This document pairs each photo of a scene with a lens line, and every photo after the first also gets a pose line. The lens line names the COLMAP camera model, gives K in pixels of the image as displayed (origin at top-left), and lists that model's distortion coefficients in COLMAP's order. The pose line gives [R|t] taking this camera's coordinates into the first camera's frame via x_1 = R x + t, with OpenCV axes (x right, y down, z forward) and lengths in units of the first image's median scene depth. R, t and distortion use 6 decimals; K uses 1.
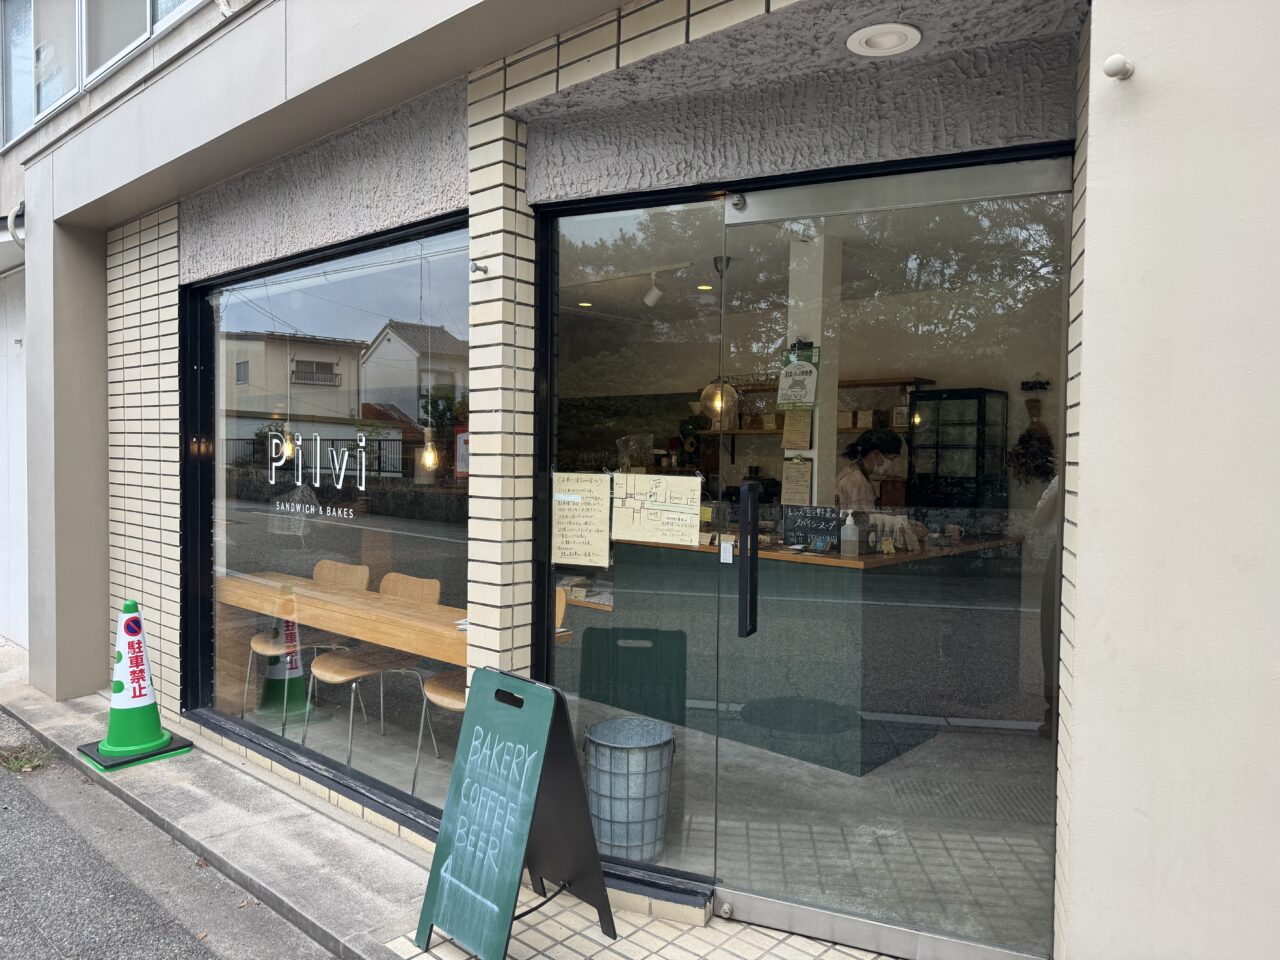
lens RADIAL K [[876.1, 0, 640.0], [0, 876.1, 480.0], [0, 0, 1]] dist [0.068289, -0.085781]
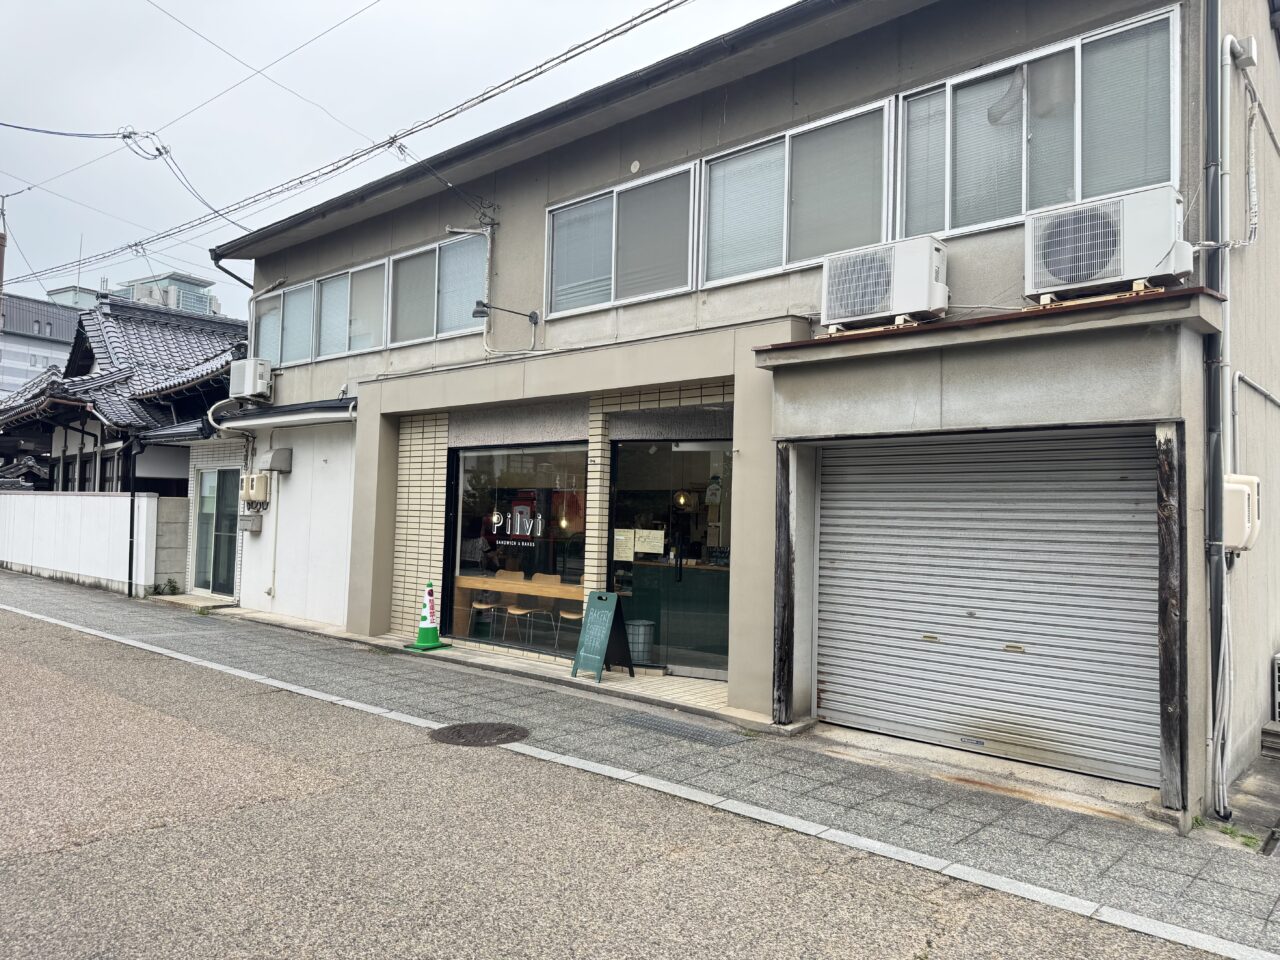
lens RADIAL K [[876.1, 0, 640.0], [0, 876.1, 480.0], [0, 0, 1]] dist [0.068289, -0.085781]
pose [[0.999774, 0.014173, -0.015839, 0.028309], [-0.015384, 0.996746, -0.079120, 0.057926], [0.014666, 0.079346, 0.996739, -1.884704]]
